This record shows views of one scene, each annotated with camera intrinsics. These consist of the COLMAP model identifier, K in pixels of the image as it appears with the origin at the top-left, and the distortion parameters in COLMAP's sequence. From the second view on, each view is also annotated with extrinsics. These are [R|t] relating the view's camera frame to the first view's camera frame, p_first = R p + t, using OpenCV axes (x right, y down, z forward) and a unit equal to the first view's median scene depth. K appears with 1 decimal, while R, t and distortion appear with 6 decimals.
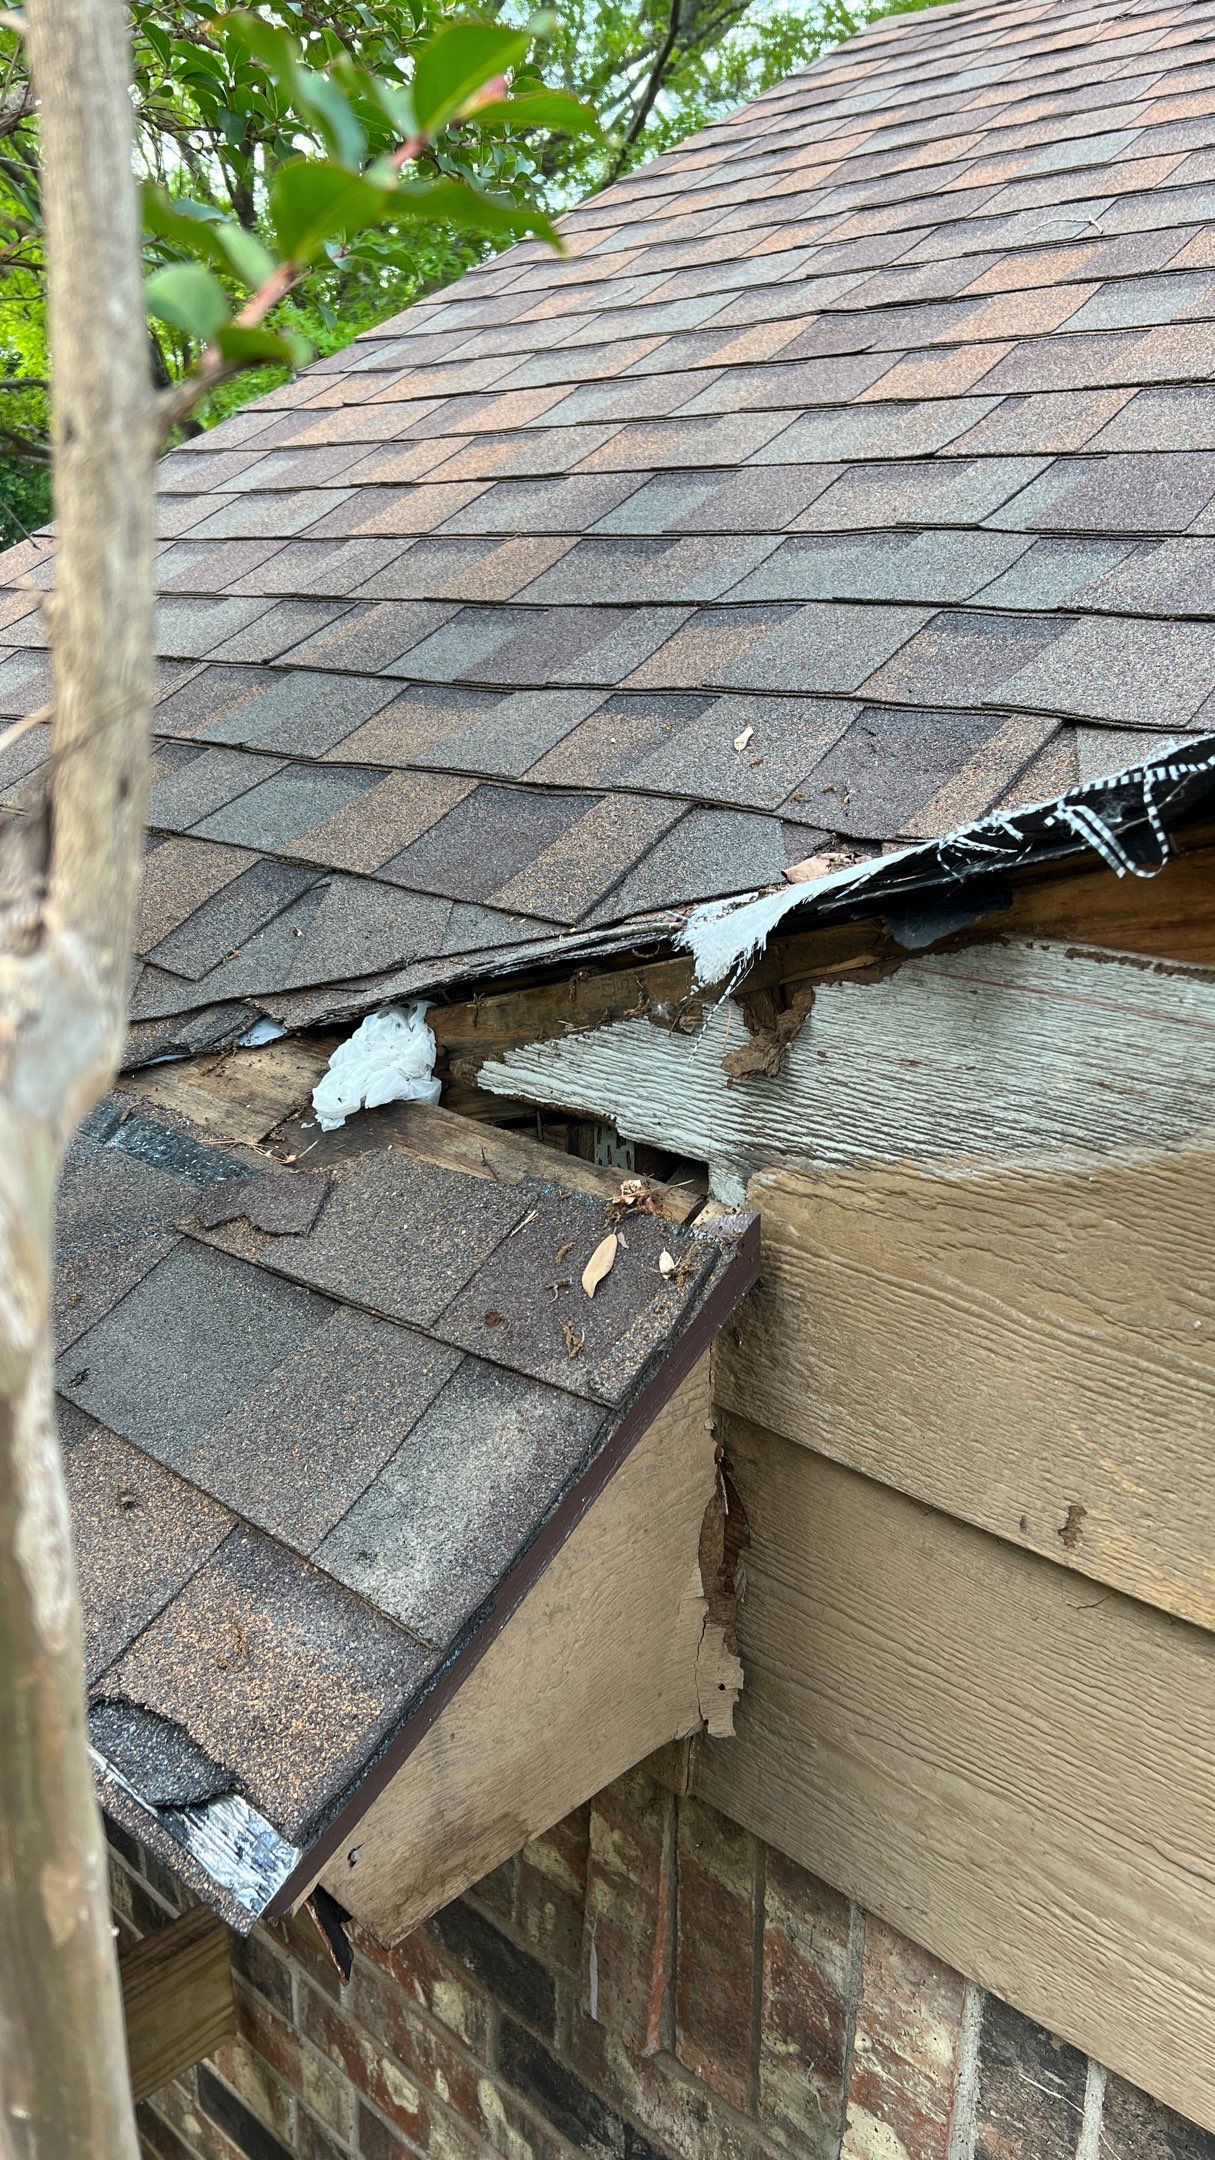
lens RADIAL K [[1643.8, 0, 625.5], [0, 1643.8, 1082.3], [0, 0, 1]] dist [0.076308, -0.088680]
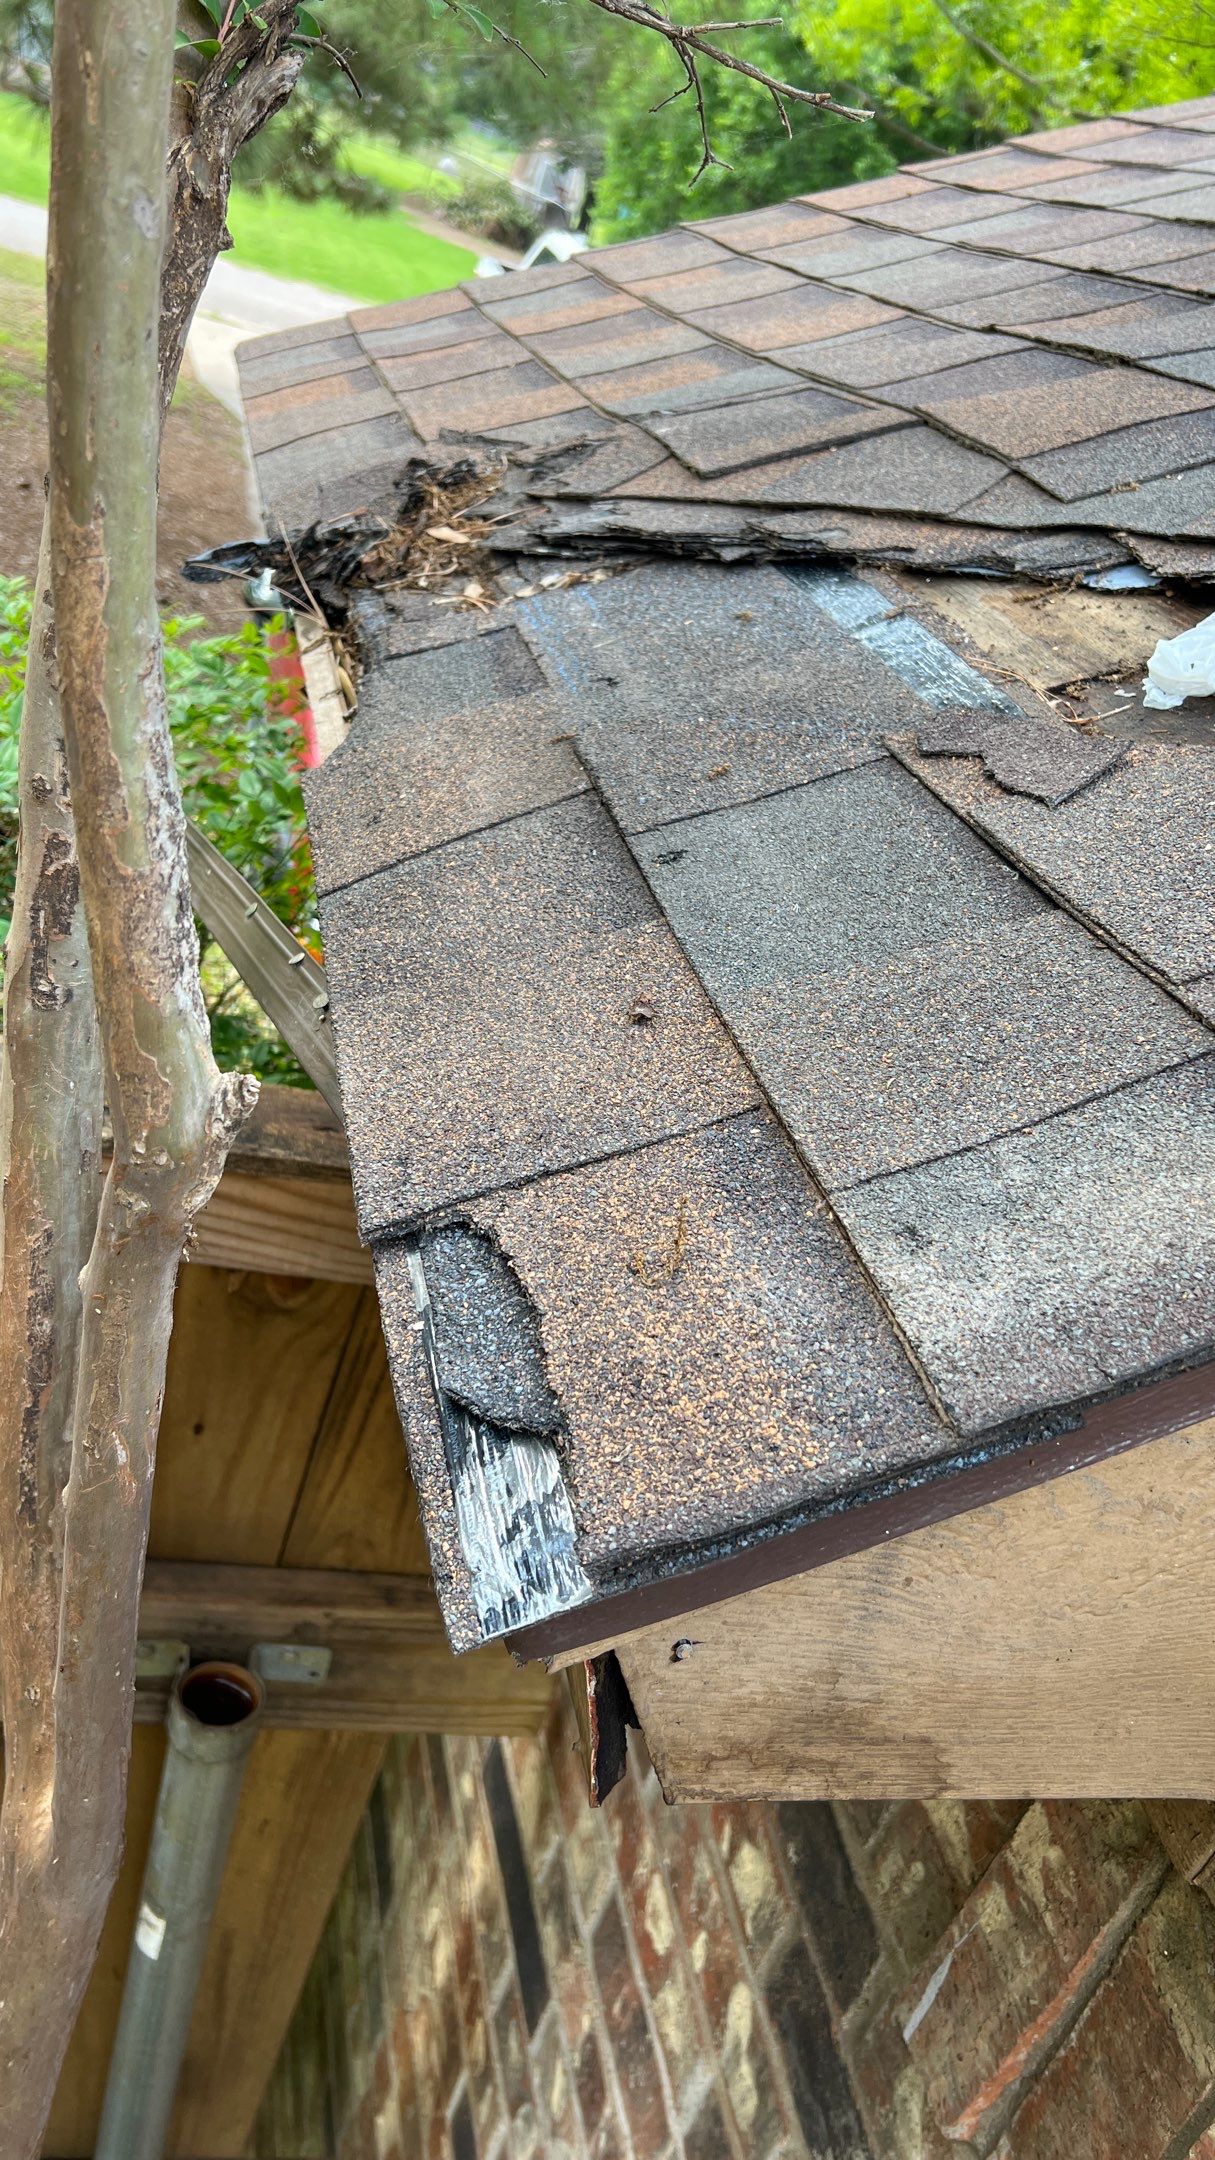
lens RADIAL K [[1643.8, 0, 625.5], [0, 1643.8, 1082.3], [0, 0, 1]] dist [0.076308, -0.088680]
pose [[0.806324, 0.454664, -0.378315, -0.037514], [-0.418915, 0.890529, 0.177391, 0.152003], [0.417554, 0.015447, 0.908521, 0.368107]]
